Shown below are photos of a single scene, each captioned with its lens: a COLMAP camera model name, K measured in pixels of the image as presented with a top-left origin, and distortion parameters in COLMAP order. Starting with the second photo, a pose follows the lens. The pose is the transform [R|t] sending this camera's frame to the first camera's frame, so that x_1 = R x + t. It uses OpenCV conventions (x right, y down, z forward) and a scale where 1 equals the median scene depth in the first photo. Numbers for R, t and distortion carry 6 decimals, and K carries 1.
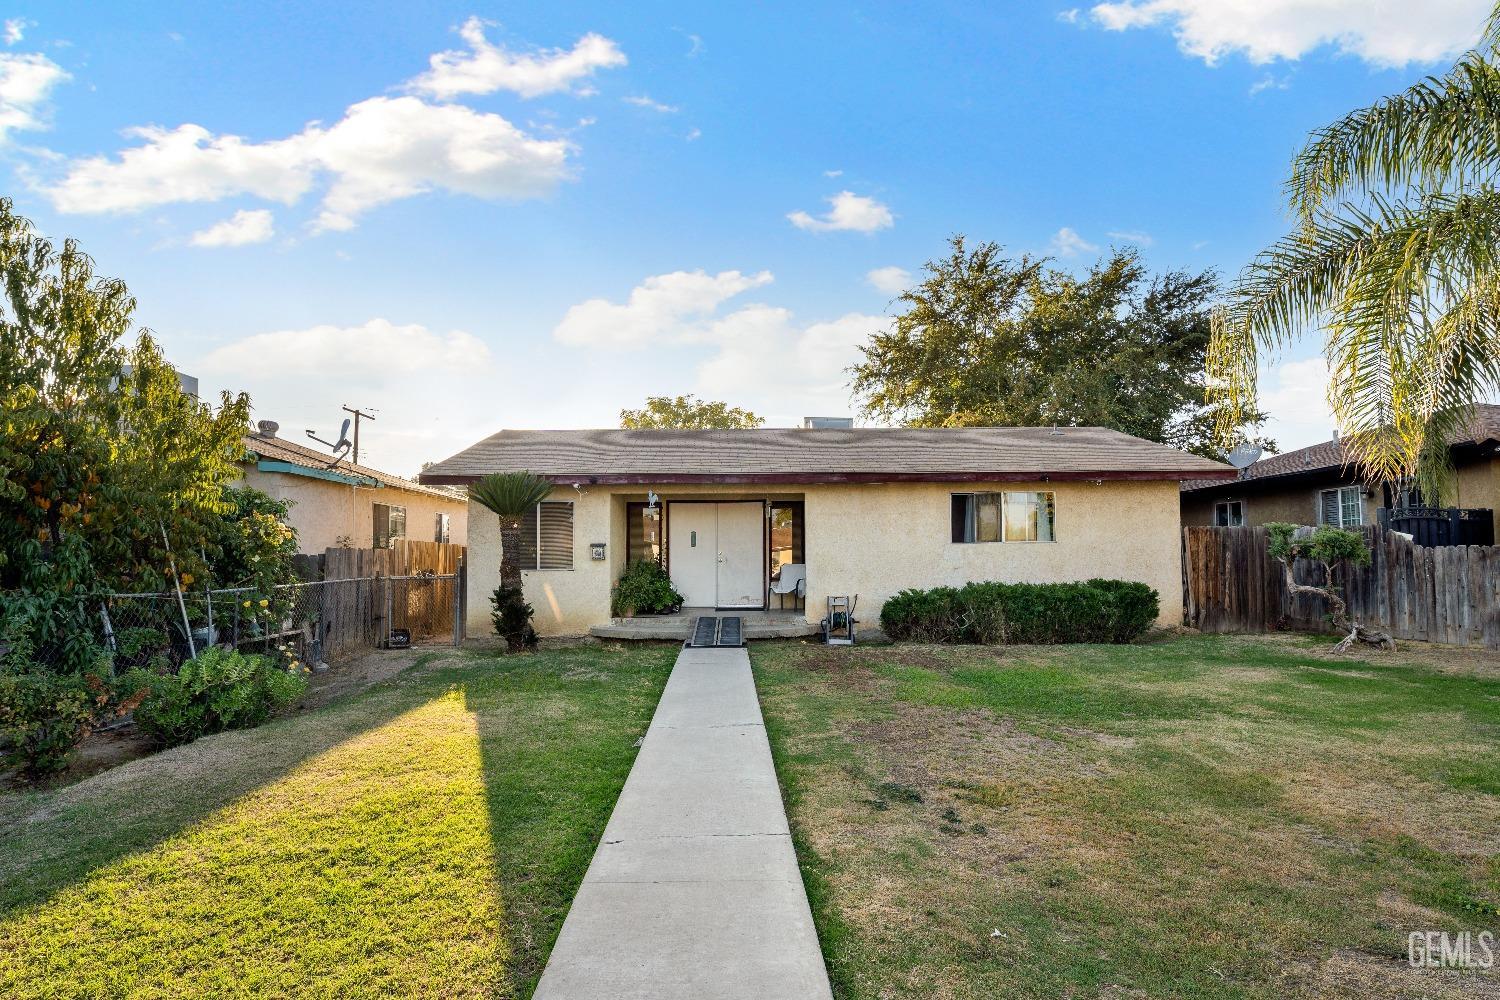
lens RADIAL K [[745.8, 0, 749.8], [0, 745.8, 526.7], [0, 0, 1]] dist [0.002671, -0.000303]
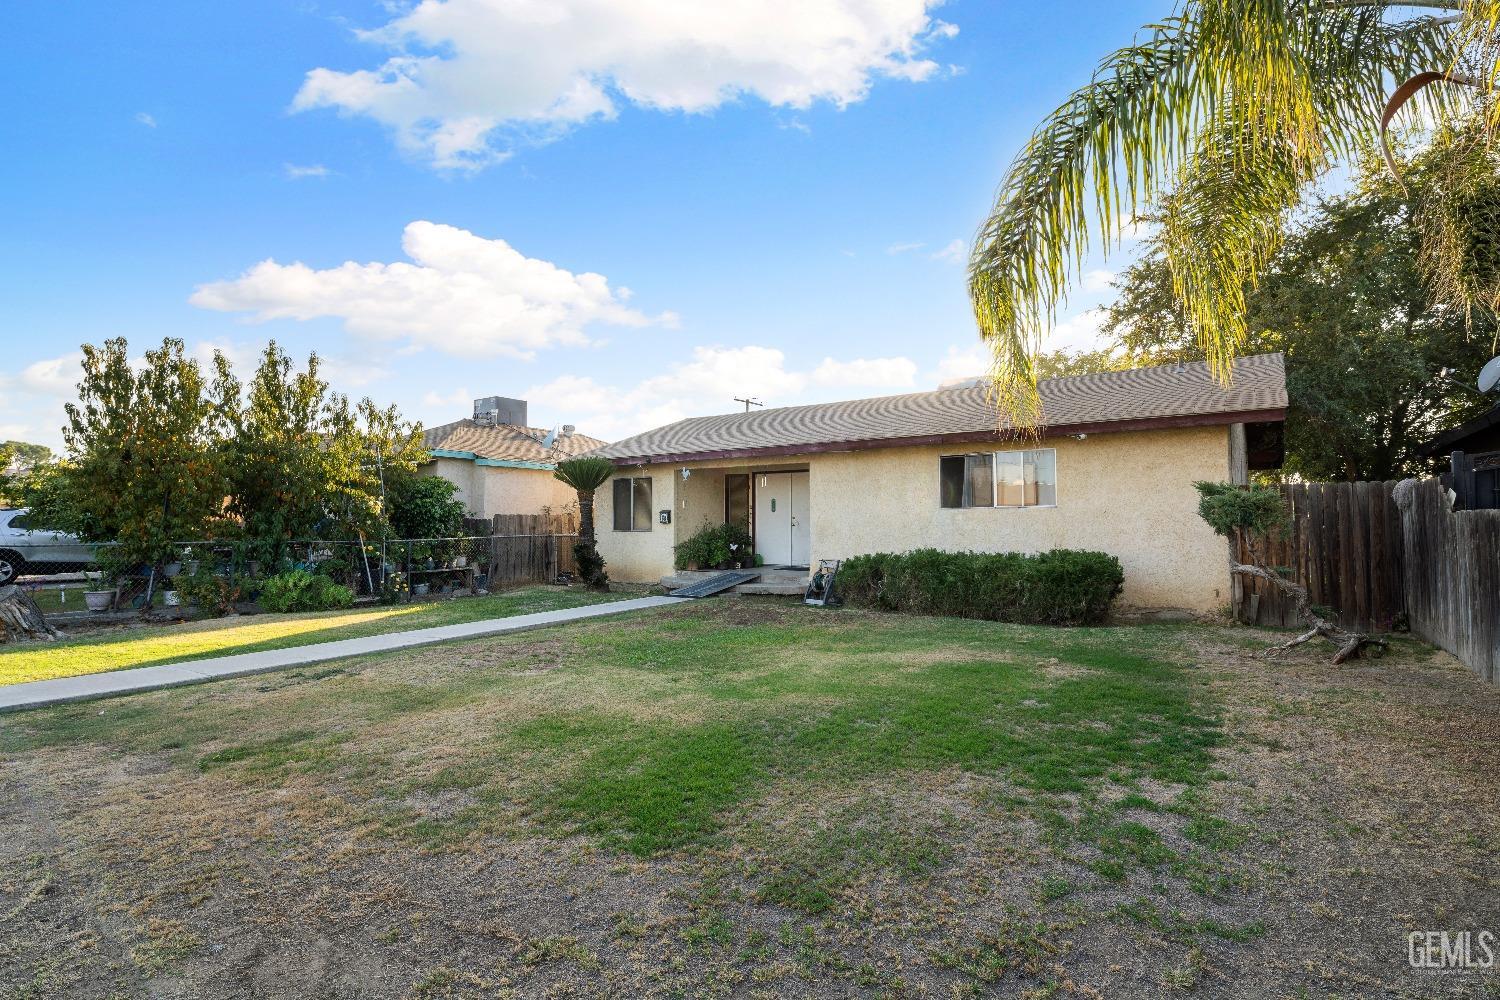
lens RADIAL K [[735.0, 0, 751.5], [0, 735.0, 505.6], [0, 0, 1]] dist [0.003392, 0.000222]
pose [[0.807895, -0.007495, -0.589279, 0.629697], [0.021004, 0.999650, 0.016082, -0.001619], [0.588952, -0.025370, 0.807769, 0.098077]]
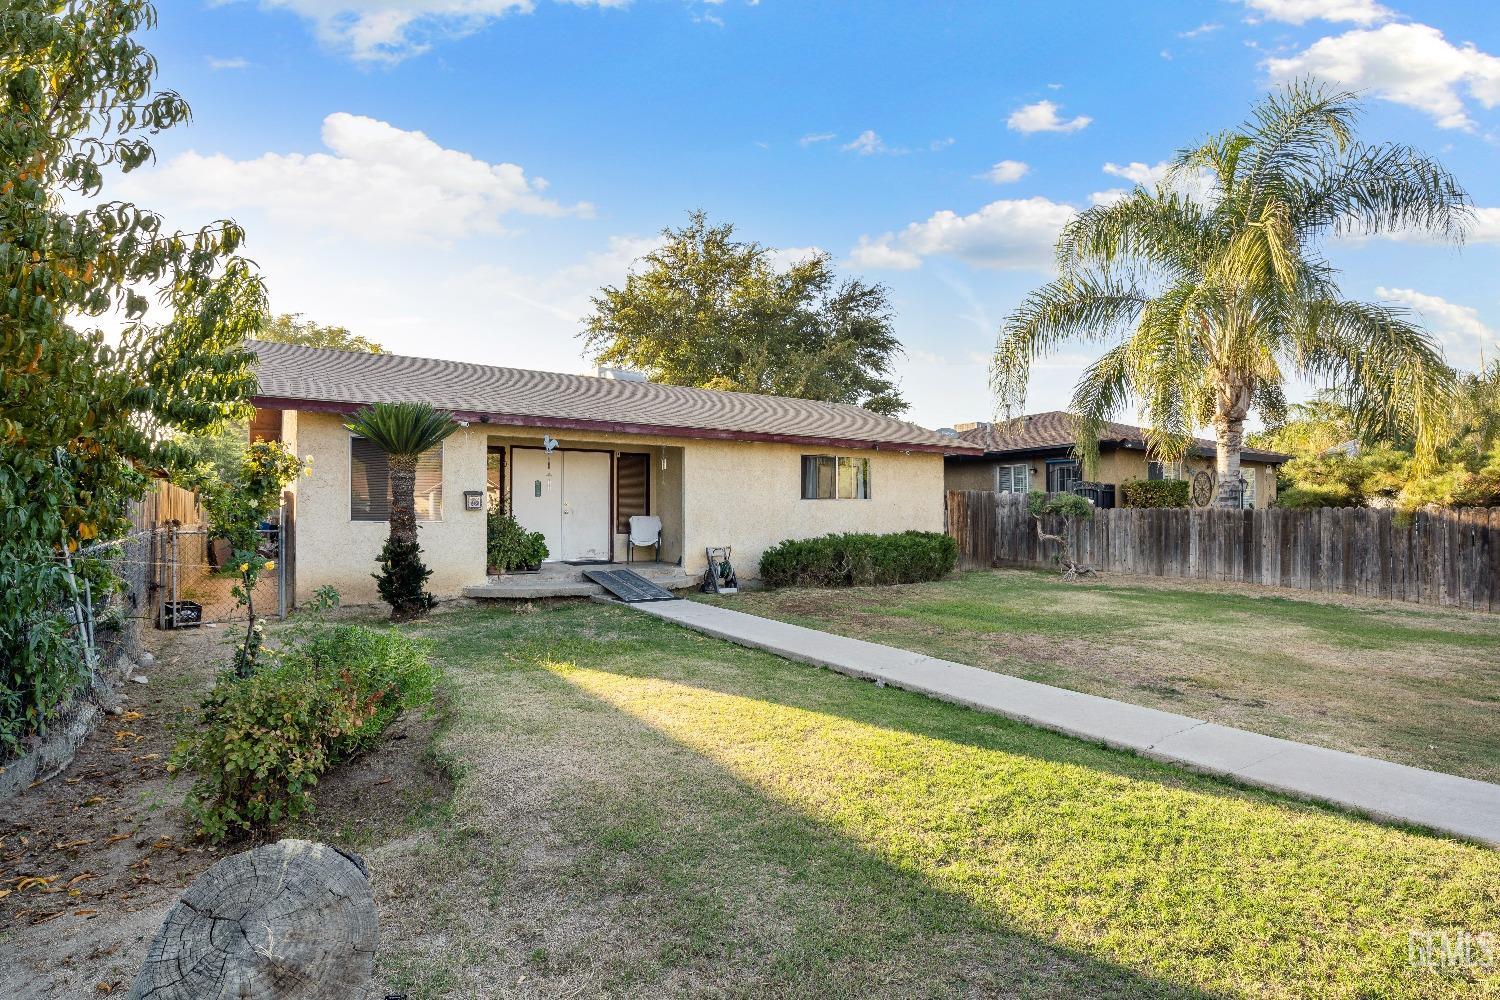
lens RADIAL K [[735.0, 0, 751.5], [0, 735.0, 505.6], [0, 0, 1]] dist [0.003392, 0.000222]
pose [[0.847798, 0.015585, 0.530091, -0.381391], [-0.033379, 0.999154, 0.024009, 0.007908], [-0.529269, -0.038049, 0.847601, 0.099009]]
